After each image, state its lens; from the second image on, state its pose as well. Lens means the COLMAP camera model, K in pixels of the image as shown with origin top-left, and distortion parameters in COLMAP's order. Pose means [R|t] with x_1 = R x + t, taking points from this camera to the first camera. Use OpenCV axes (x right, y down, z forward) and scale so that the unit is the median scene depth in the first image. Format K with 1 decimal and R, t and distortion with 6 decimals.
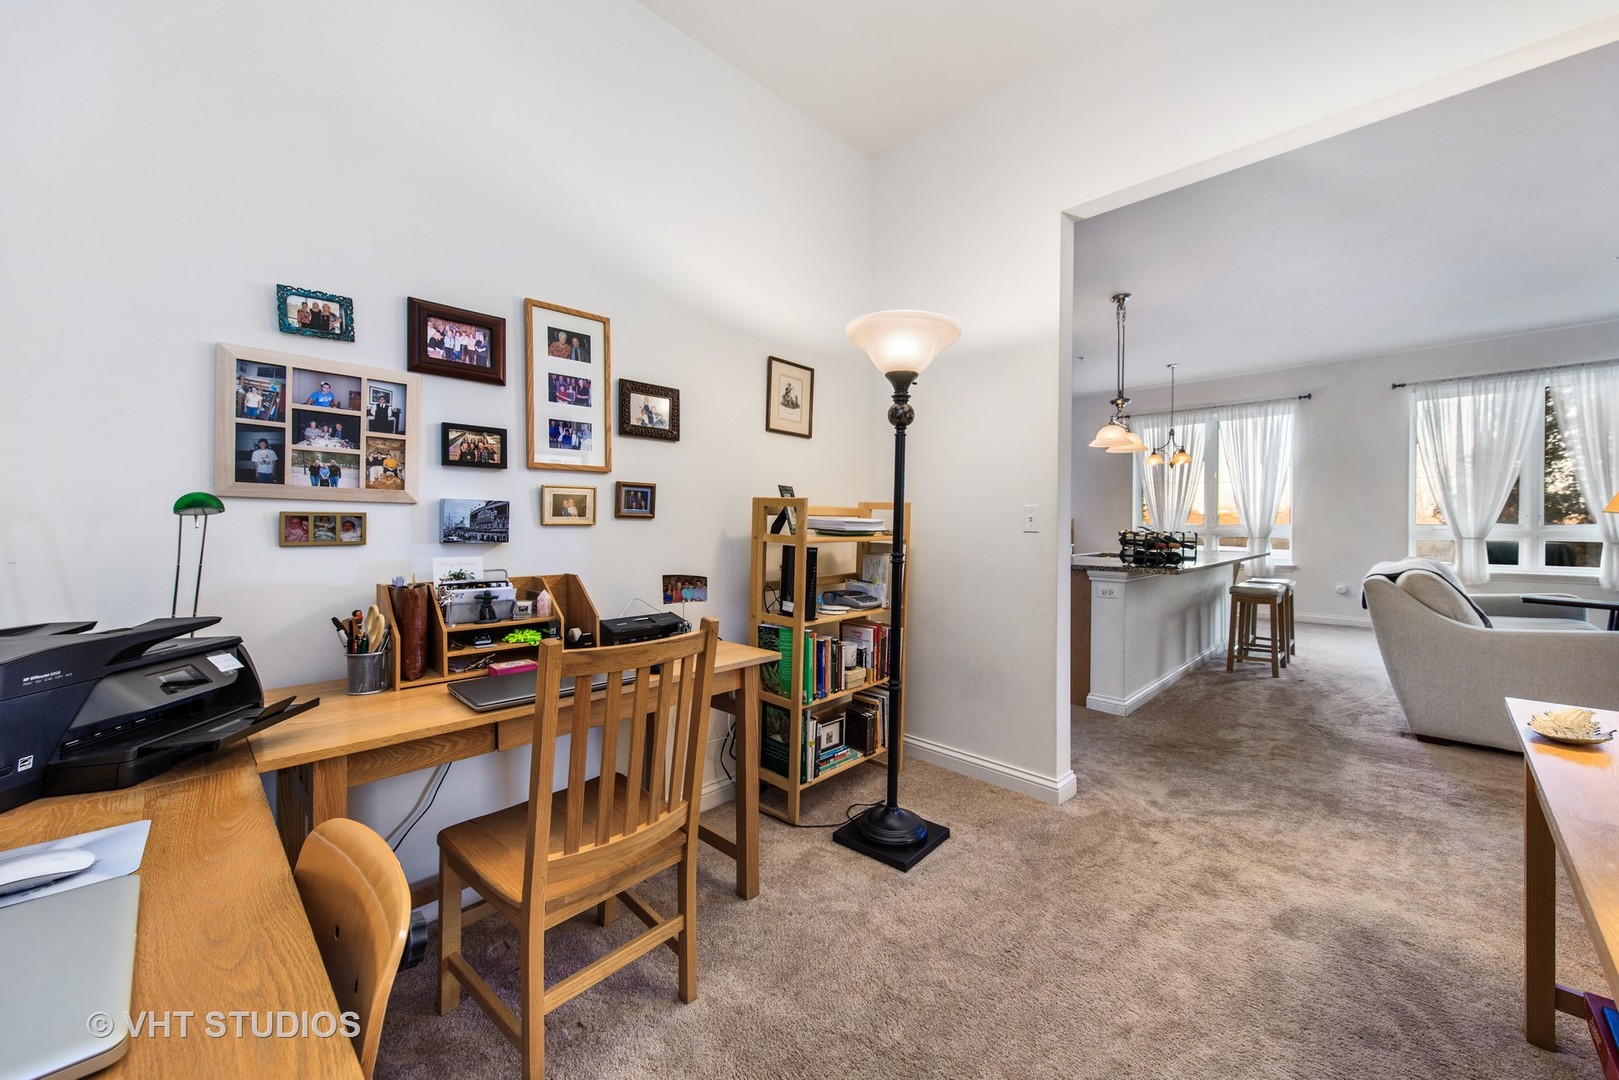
lens RADIAL K [[612.3, 0, 809.3], [0, 612.3, 533.4], [0, 0, 1]] dist [-0.001641, -0.000096]
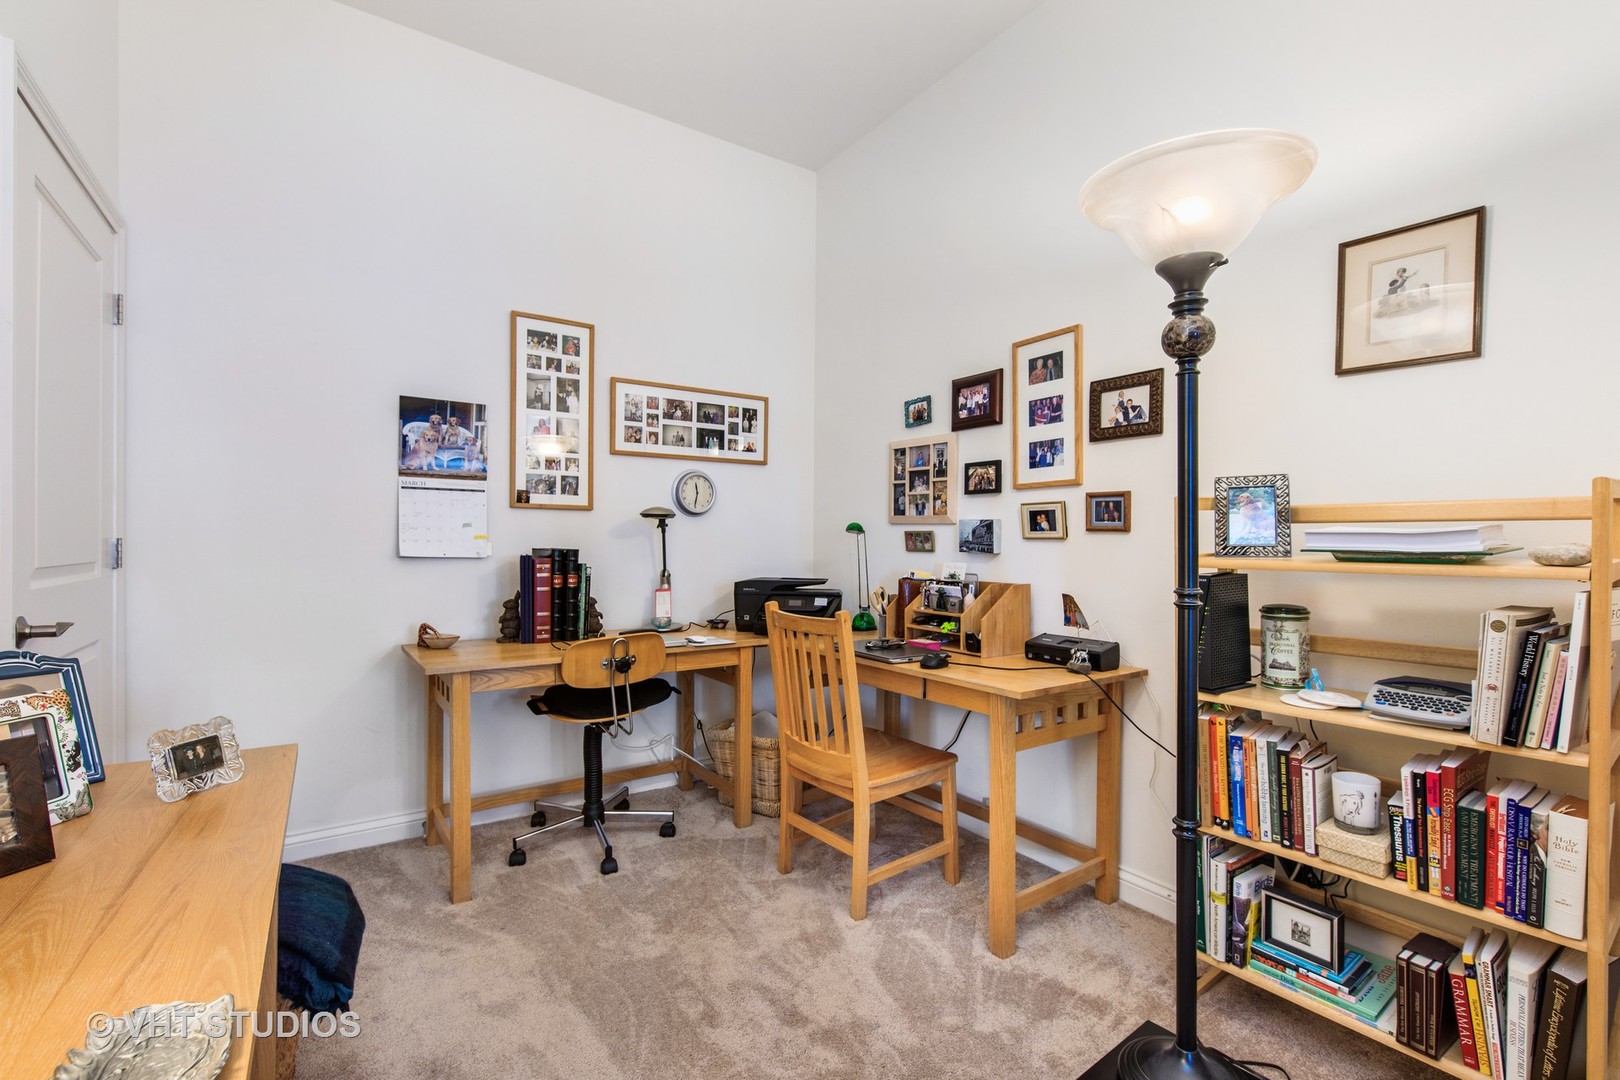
lens RADIAL K [[715.6, 0, 807.1], [0, 715.6, 535.8], [0, 0, 1]] dist [0.001811, 0.000106]
pose [[-0.194332, 0.001229, -0.980935, 0.922758], [-0.010117, 0.999944, 0.003257, -0.019629], [0.980884, 0.010557, -0.194309, 0.862955]]
